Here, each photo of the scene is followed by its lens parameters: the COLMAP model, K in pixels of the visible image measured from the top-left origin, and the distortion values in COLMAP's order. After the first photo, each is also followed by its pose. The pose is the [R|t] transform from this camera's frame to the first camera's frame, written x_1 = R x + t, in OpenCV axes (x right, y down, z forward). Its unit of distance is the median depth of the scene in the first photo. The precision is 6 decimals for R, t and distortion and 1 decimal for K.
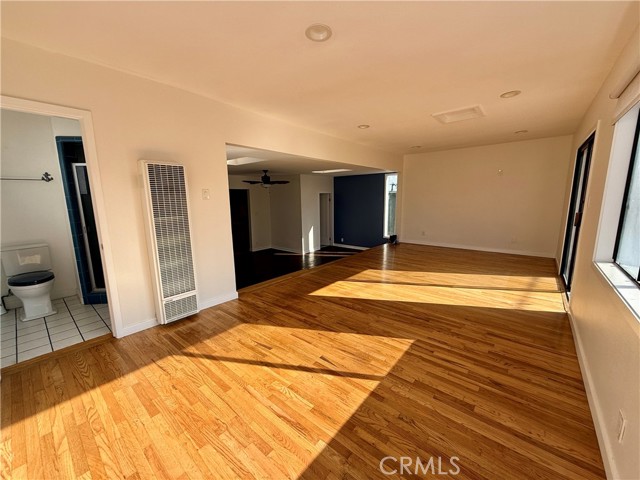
lens RADIAL K [[254.7, 0, 318.7], [0, 254.7, 237.0], [0, 0, 1]] dist [0.000841, 0.000160]
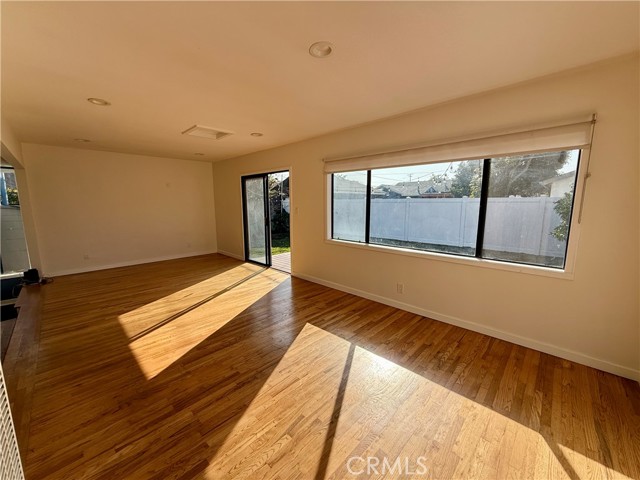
lens RADIAL K [[254.7, 0, 317.7], [0, 254.7, 240.1], [0, 0, 1]] dist [0.000841, 0.000160]
pose [[0.070886, -0.136248, 0.988135, -0.634503], [0.154394, 0.980188, 0.124077, -0.114534], [-0.985463, 0.143766, 0.090517, 0.604806]]
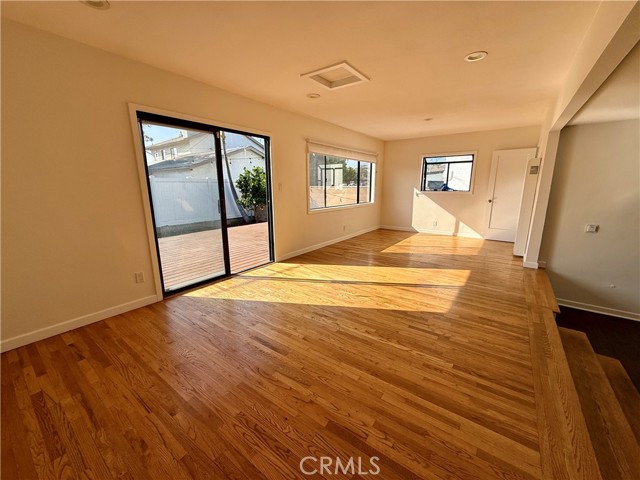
lens RADIAL K [[254.7, 0, 321.8], [0, 254.7, 240.5], [0, 0, 1]] dist [0.000841, 0.000160]
pose [[-0.997550, 0.032497, -0.061959, 0.761962], [0.007877, 0.932122, 0.362059, -0.339470], [0.069519, 0.360684, -0.930094, 2.229967]]
